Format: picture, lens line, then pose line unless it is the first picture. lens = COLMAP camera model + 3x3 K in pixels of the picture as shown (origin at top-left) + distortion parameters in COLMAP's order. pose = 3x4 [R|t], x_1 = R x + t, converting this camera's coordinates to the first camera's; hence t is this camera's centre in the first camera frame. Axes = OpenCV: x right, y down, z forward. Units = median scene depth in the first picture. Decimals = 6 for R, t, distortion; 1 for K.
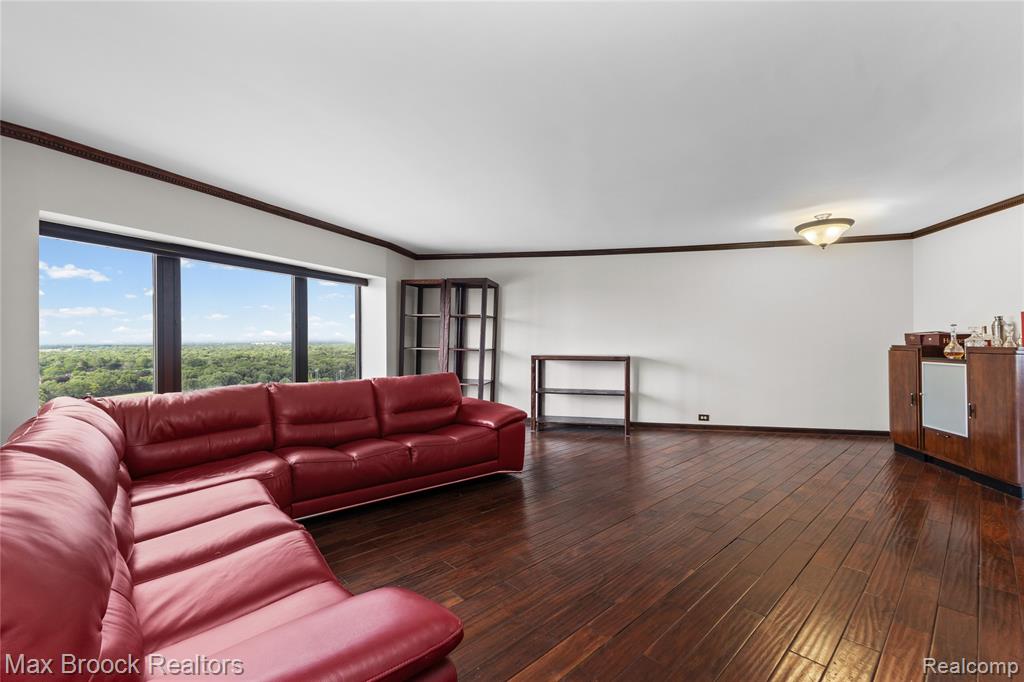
lens RADIAL K [[446.9, 0, 509.0], [0, 446.9, 336.5], [0, 0, 1]] dist [0.014148, -0.003148]
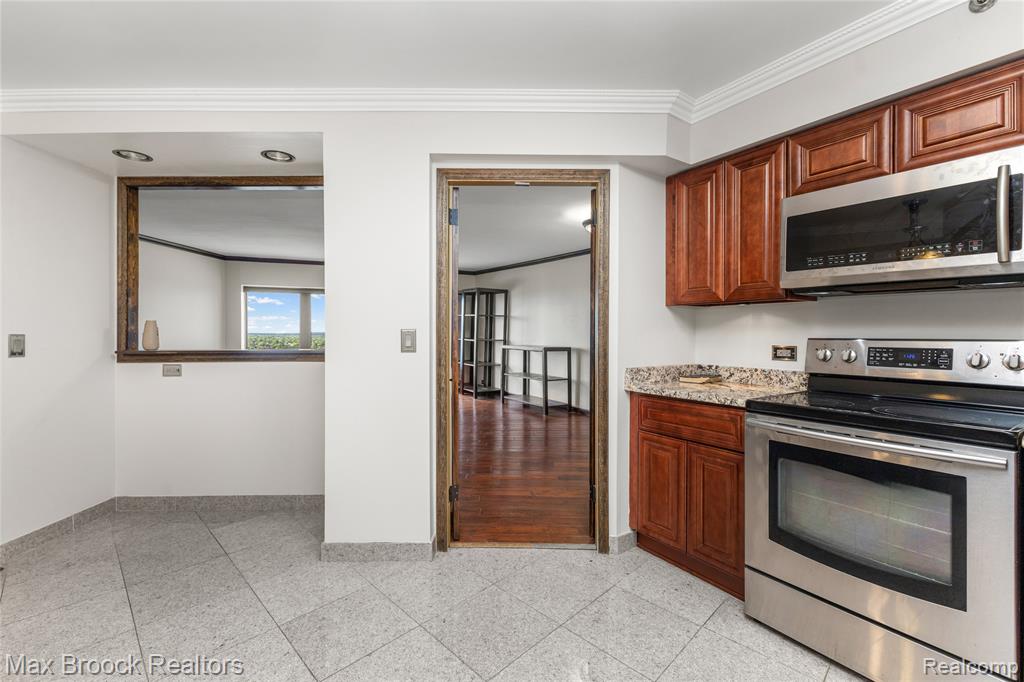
lens RADIAL K [[446.9, 0, 514.1], [0, 446.9, 331.7], [0, 0, 1]] dist [0.014148, -0.003148]
pose [[0.727688, 0.005444, -0.685887, 0.929260], [-0.005568, 0.999982, 0.002029, 0.001258], [0.685886, 0.002343, 0.727706, 0.088730]]
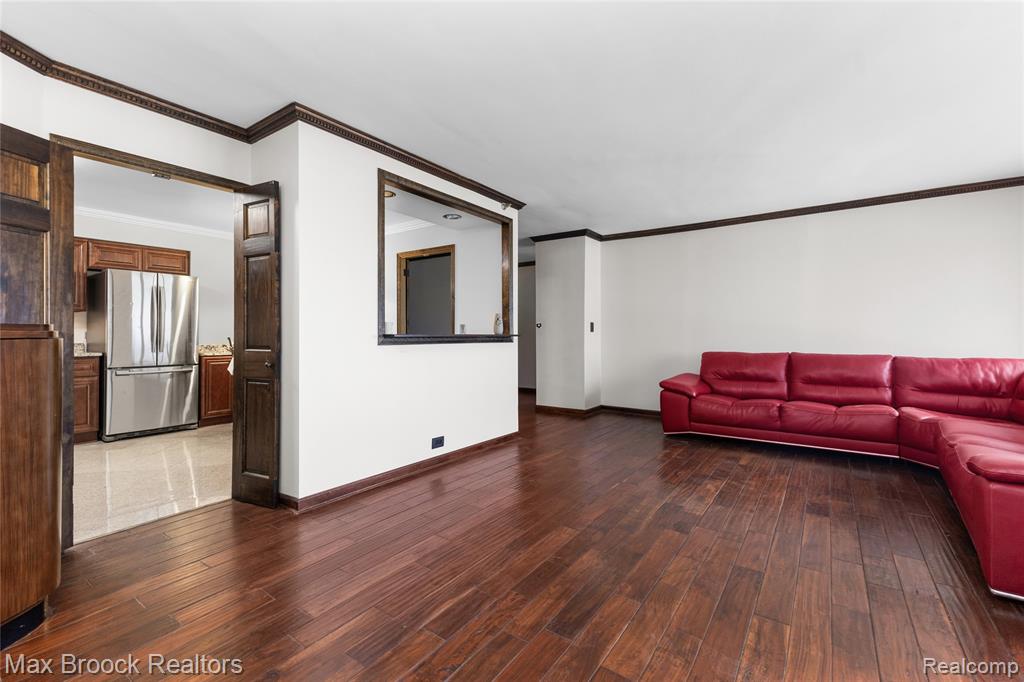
lens RADIAL K [[446.9, 0, 507.9], [0, 446.9, 324.8], [0, 0, 1]] dist [0.014148, -0.003148]
pose [[-0.981208, 0.001860, -0.192946, 0.395512], [0.004486, 0.999903, -0.013176, 0.017921], [0.192903, -0.013794, -0.981121, 0.901913]]
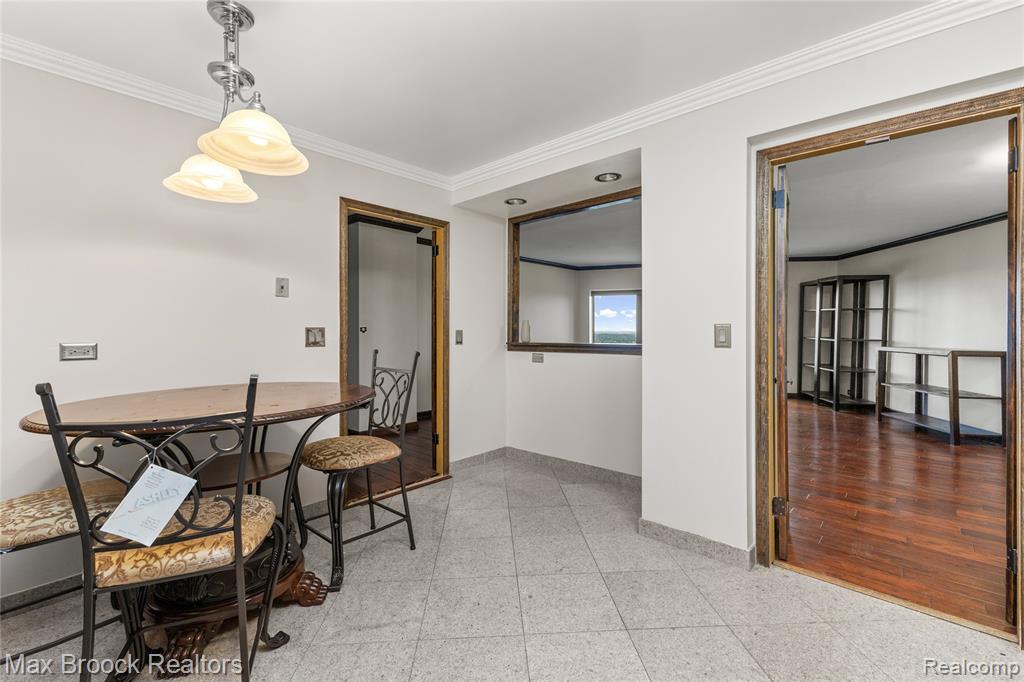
lens RADIAL K [[446.9, 0, 508.5], [0, 446.9, 329.6], [0, 0, 1]] dist [0.014148, -0.003148]
pose [[0.077009, 0.002135, -0.997028, 0.962481], [-0.002551, 0.999995, 0.001944, 0.004725], [0.997027, 0.002394, 0.077014, 0.099378]]
